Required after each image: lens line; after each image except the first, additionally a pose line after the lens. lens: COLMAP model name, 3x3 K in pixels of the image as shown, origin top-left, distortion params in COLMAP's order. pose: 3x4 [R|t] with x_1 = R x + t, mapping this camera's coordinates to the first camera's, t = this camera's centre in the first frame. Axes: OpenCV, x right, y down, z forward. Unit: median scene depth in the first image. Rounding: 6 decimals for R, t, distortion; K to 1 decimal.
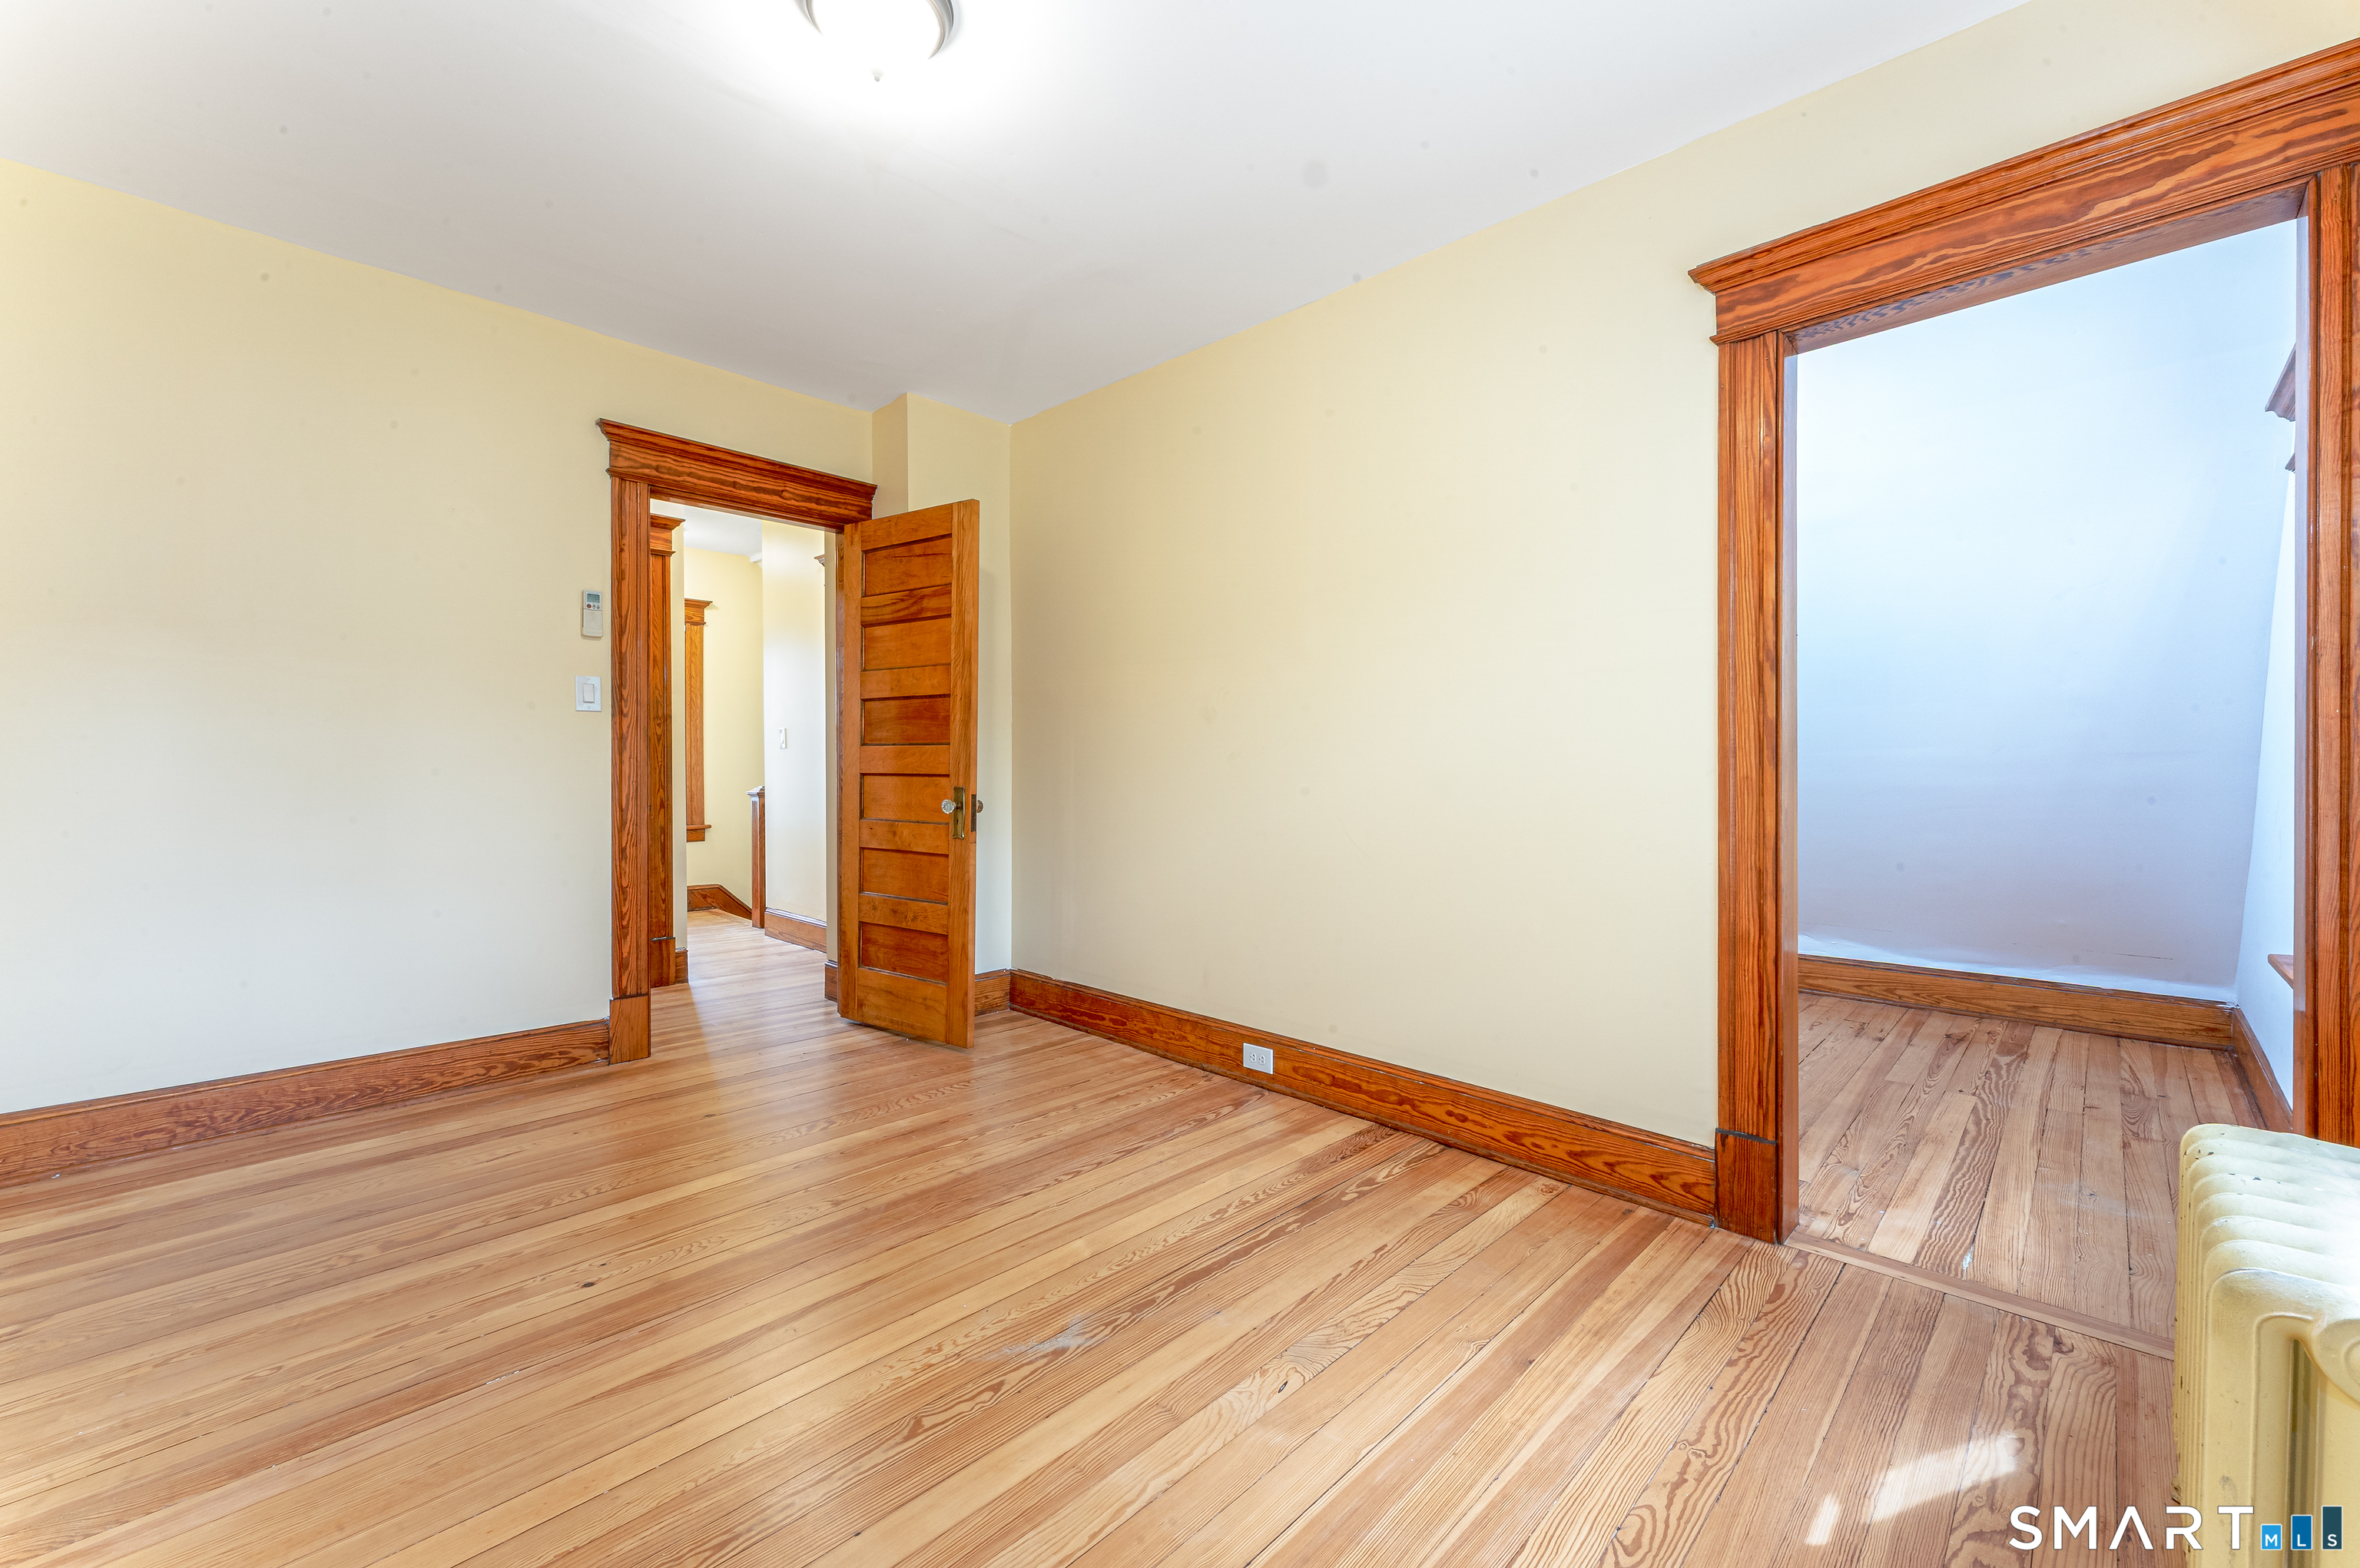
lens RADIAL K [[964.7, 0, 1177.4], [0, 964.7, 748.9], [0, 0, 1]] dist [0.000858, 0.000017]
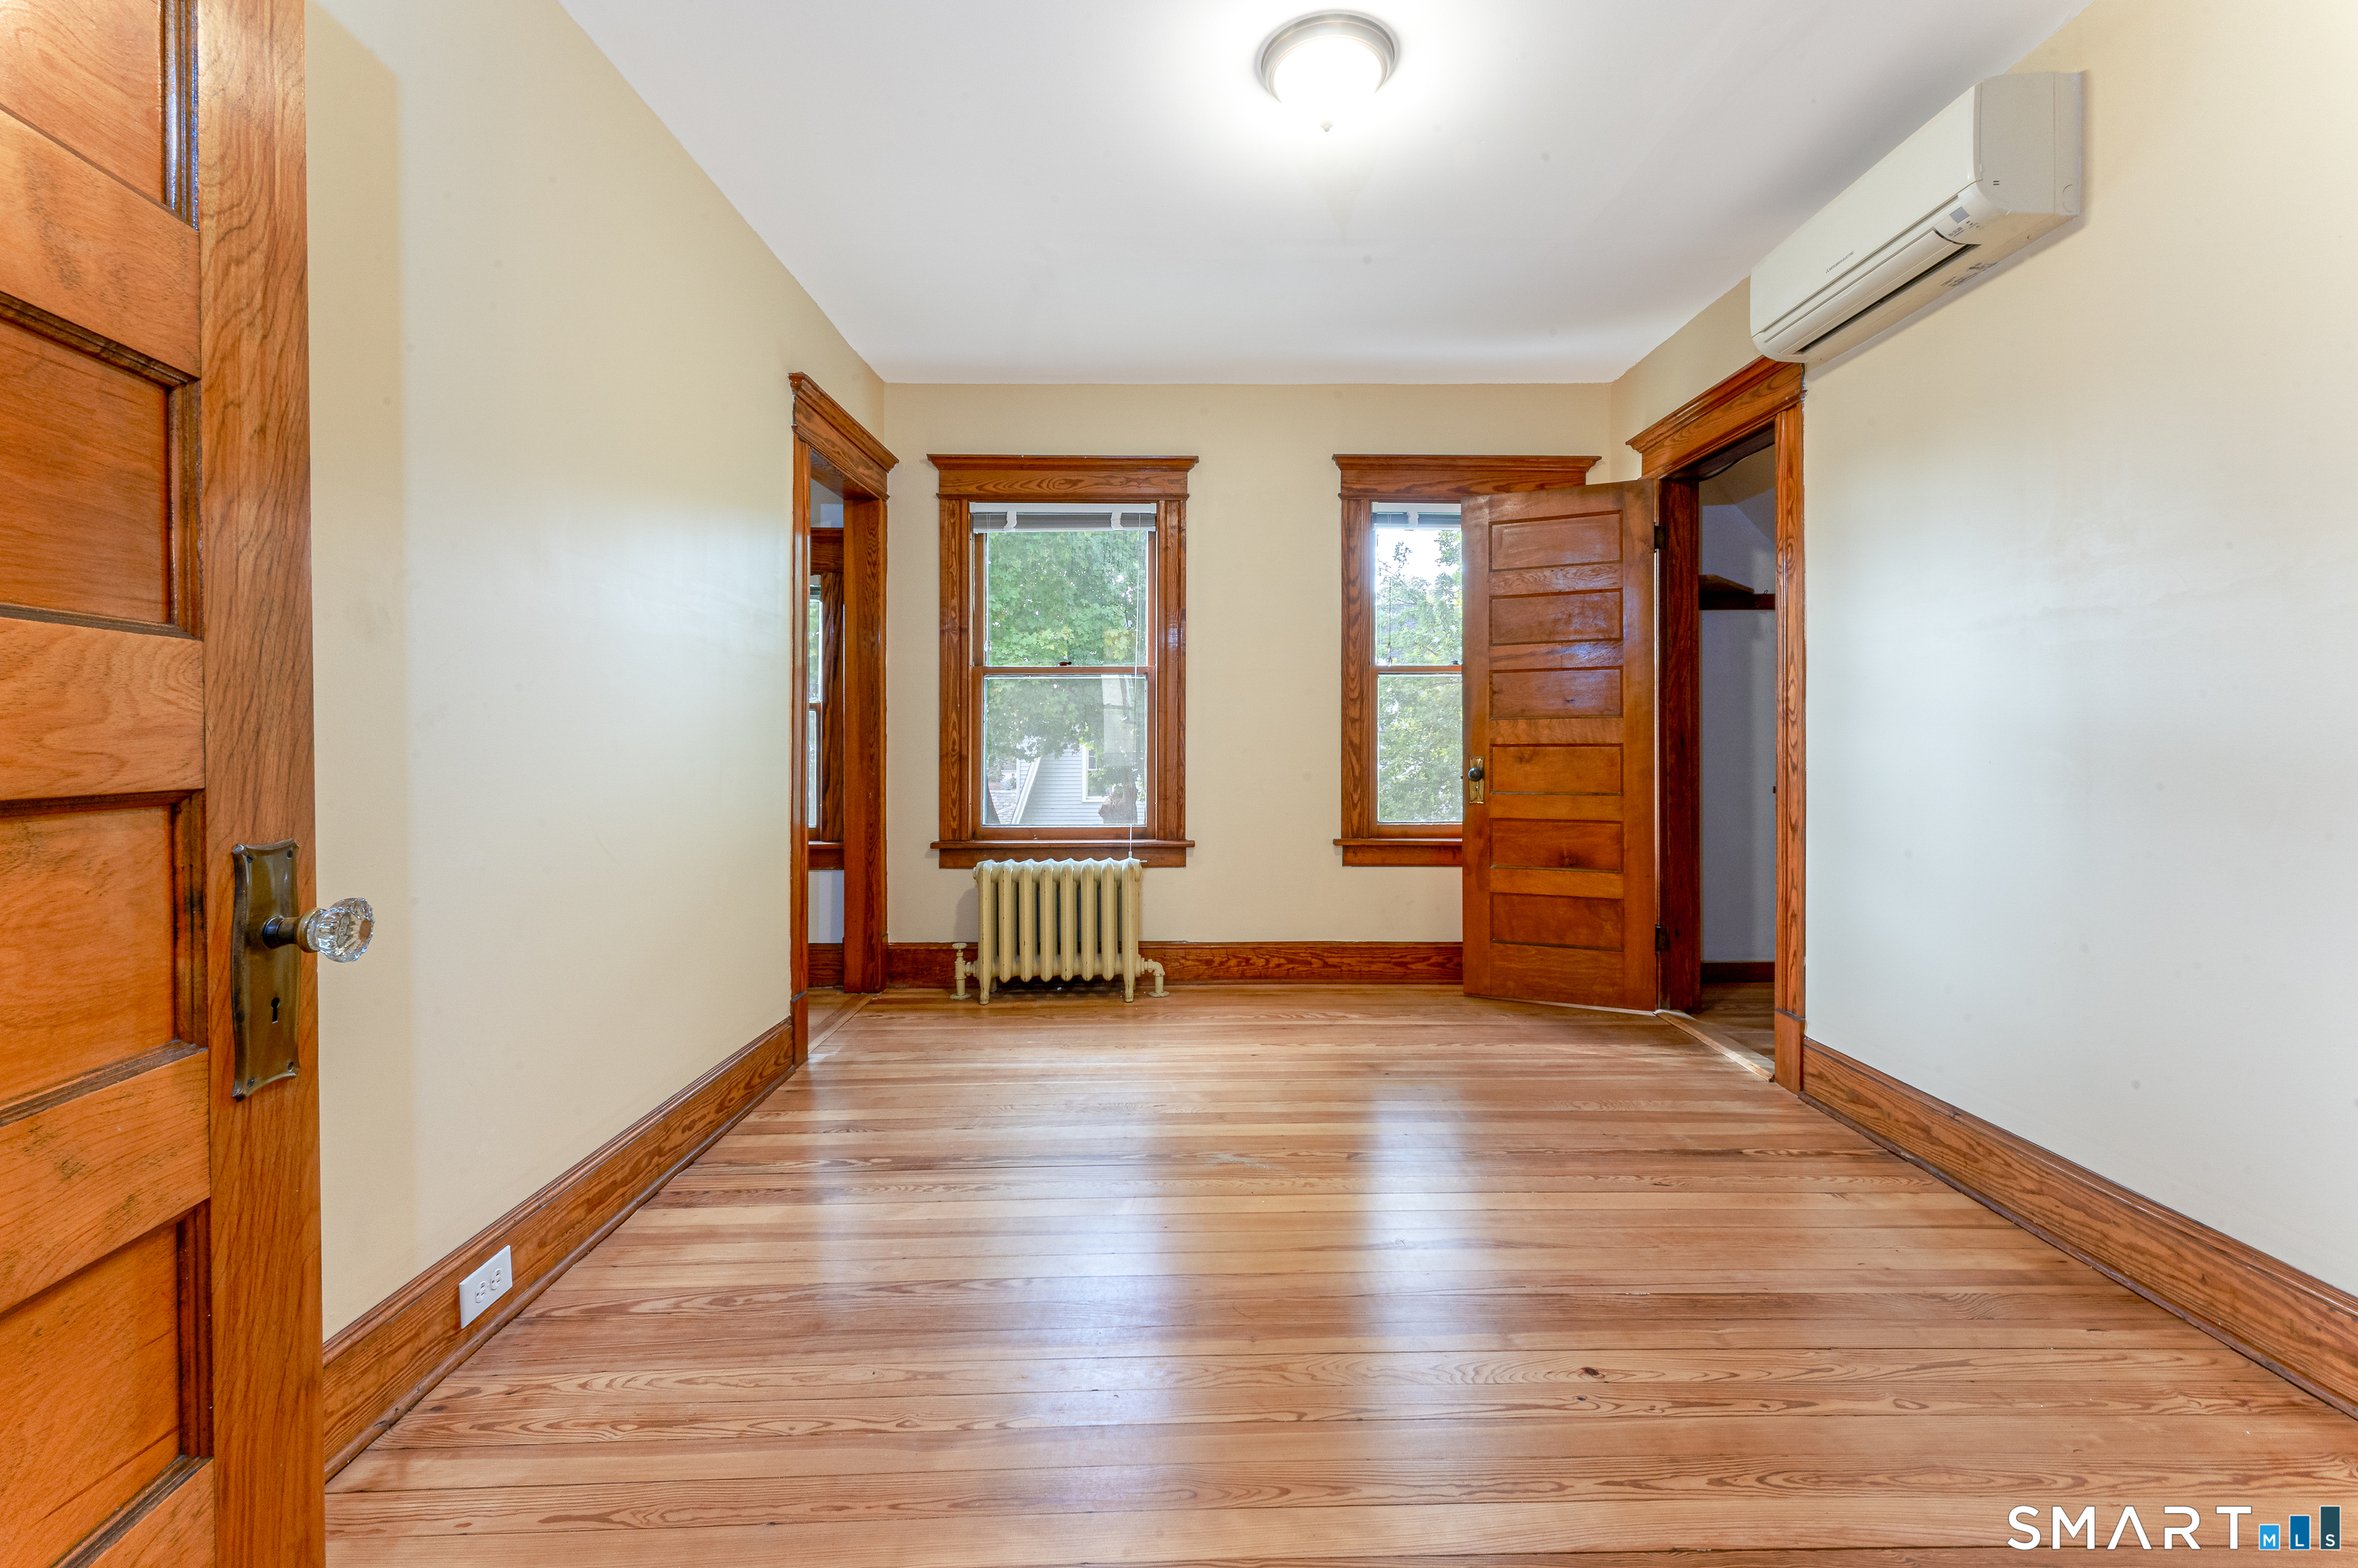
lens RADIAL K [[963.8, 0, 1176.4], [0, 963.8, 748.9], [0, 0, 1]] dist [0.000858, 0.000017]
pose [[-0.701738, -0.012526, 0.712325, -0.680127], [-0.016817, 0.999858, 0.001015, 0.017013], [-0.712236, -0.011267, -0.701849, 1.327873]]
